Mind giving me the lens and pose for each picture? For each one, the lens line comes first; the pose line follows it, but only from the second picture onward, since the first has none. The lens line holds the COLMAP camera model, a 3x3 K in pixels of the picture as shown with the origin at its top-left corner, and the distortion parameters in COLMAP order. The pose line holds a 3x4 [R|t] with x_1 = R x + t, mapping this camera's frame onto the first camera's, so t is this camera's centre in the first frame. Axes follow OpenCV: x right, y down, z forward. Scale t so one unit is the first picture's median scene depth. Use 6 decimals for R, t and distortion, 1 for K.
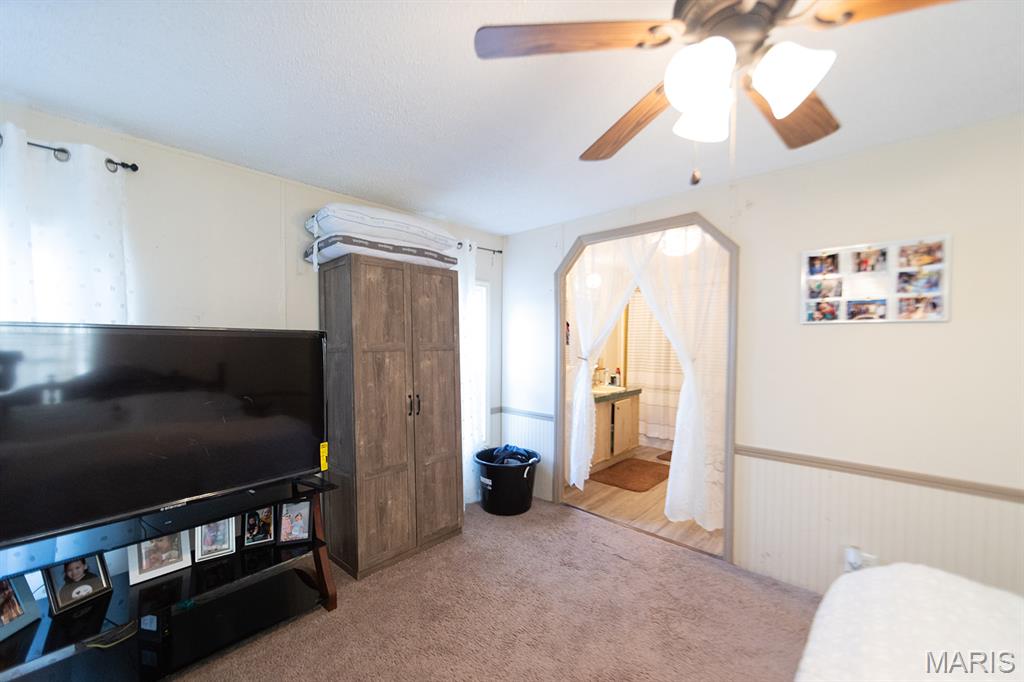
lens RADIAL K [[402.4, 0, 508.0], [0, 402.4, 348.1], [0, 0, 1]] dist [-0.008568, -0.000396]
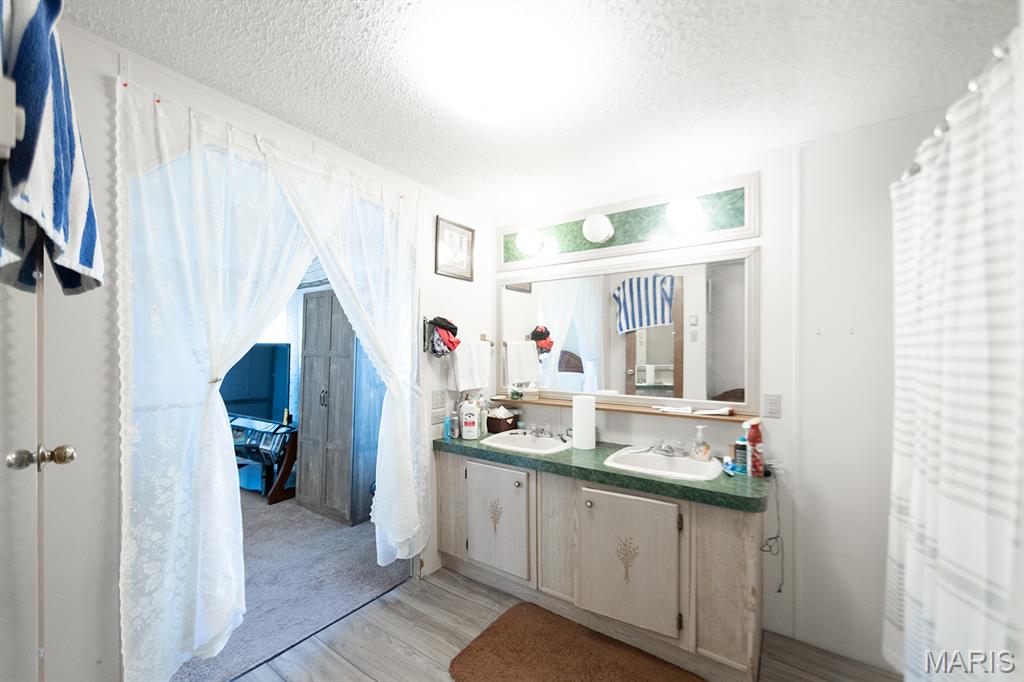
lens RADIAL K [[404.3, 0, 516.3], [0, 404.3, 342.4], [0, 0, 1]] dist [0.001664, -0.000067]
pose [[0.148815, -0.019284, -0.988677, 0.634560], [-0.019473, 0.999559, -0.022427, -0.012365], [0.988673, 0.022590, 0.148374, 0.774662]]
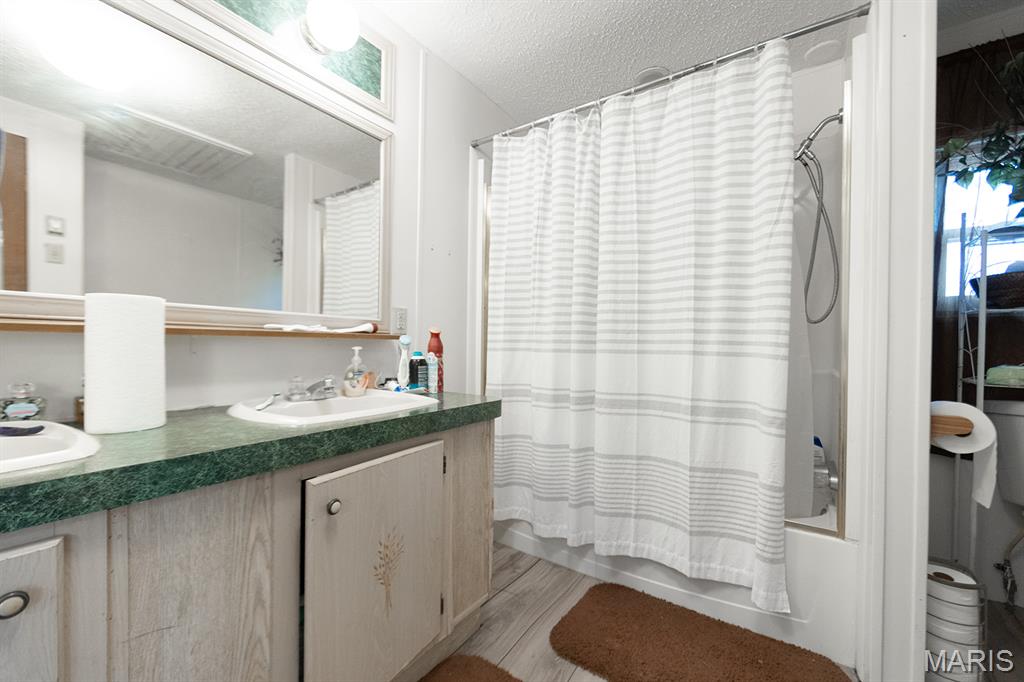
lens RADIAL K [[402.4, 0, 508.0], [0, 402.4, 348.1], [0, 0, 1]] dist [-0.008568, -0.000396]
pose [[0.989360, 0.007108, 0.145313, 0.300064], [-0.005203, 0.999896, -0.013487, 0.068119], [-0.145394, 0.012588, 0.989294, 0.722144]]
